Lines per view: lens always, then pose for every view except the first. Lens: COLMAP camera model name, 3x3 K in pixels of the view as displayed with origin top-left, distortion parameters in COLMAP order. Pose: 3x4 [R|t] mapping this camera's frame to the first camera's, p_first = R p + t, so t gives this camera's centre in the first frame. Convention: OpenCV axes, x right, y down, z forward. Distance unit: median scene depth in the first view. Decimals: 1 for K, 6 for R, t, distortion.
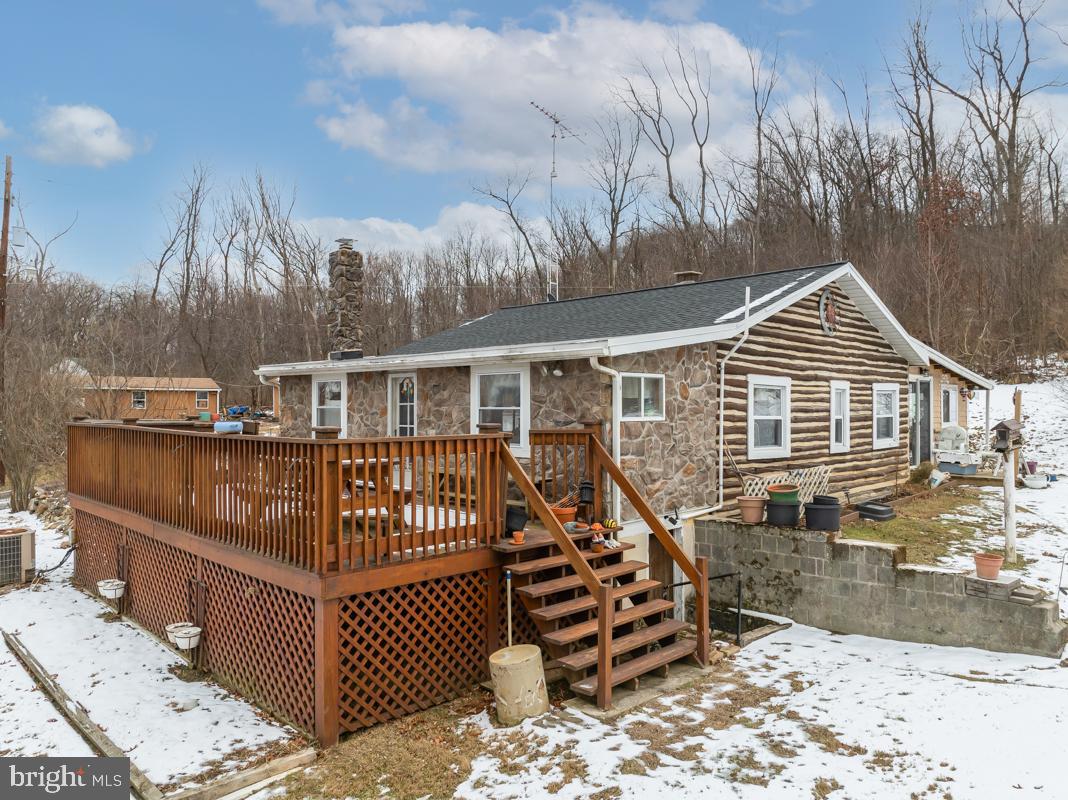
lens RADIAL K [[749.5, 0, 537.2], [0, 749.5, 402.3], [0, 0, 1]] dist [-0.020964, -0.011079]
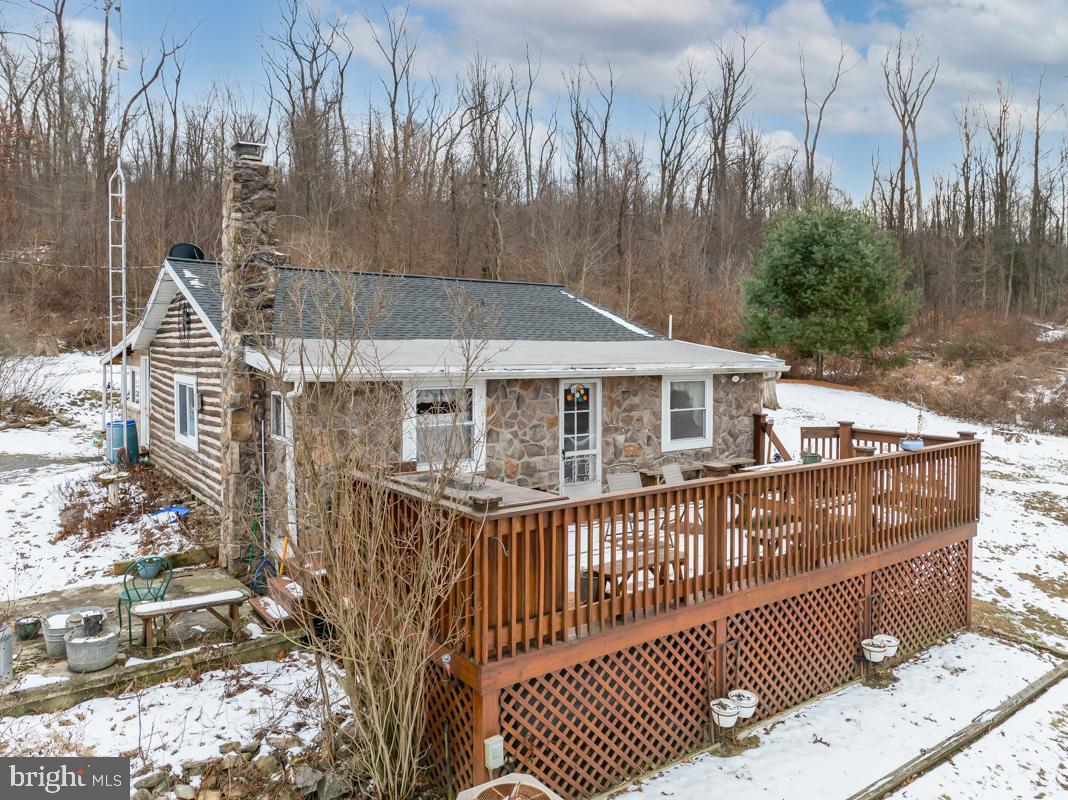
lens RADIAL K [[749.5, 0, 536.4], [0, 749.5, 393.8], [0, 0, 1]] dist [-0.020964, -0.011079]
pose [[0.158306, -0.027155, 0.987017, -1.184582], [0.008435, 0.999622, 0.026149, -0.048421], [-0.987354, 0.004186, 0.158476, 0.995924]]
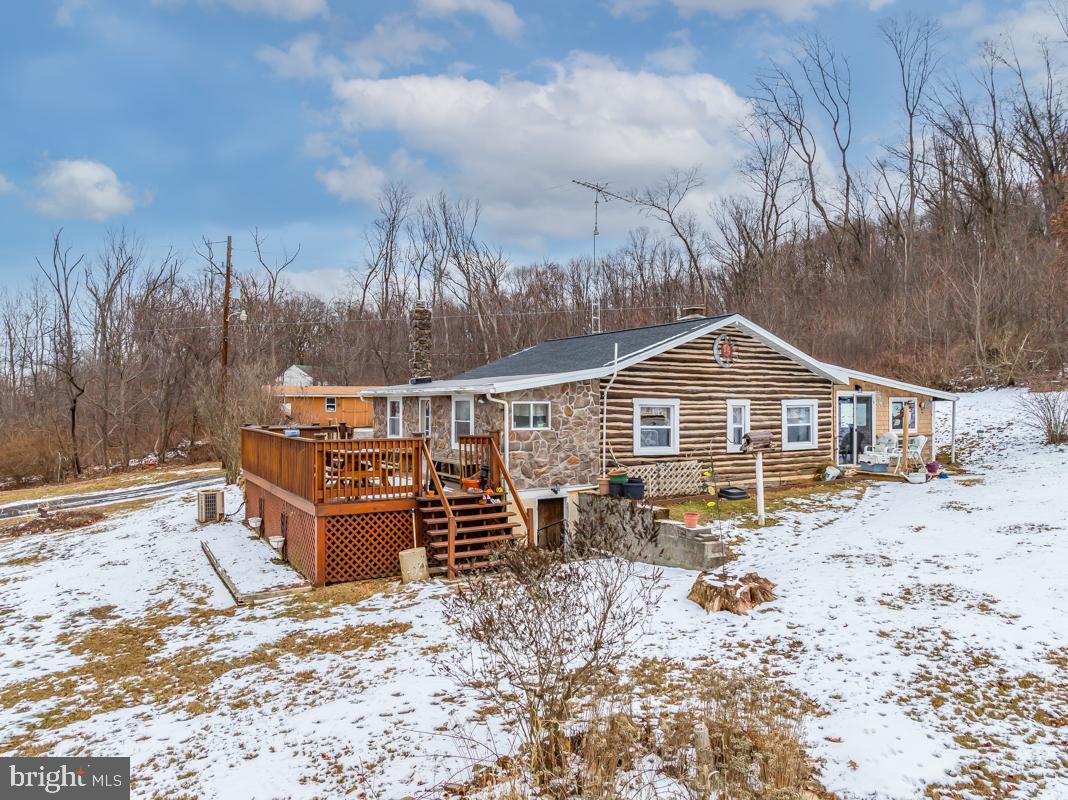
lens RADIAL K [[749.5, 0, 541.1], [0, 749.5, 398.2], [0, 0, 1]] dist [-0.020964, -0.011079]
pose [[0.966432, -0.003661, -0.256898, 0.487957], [0.003176, 0.999992, -0.002301, -0.034715], [0.256905, 0.001407, 0.966436, -0.491687]]
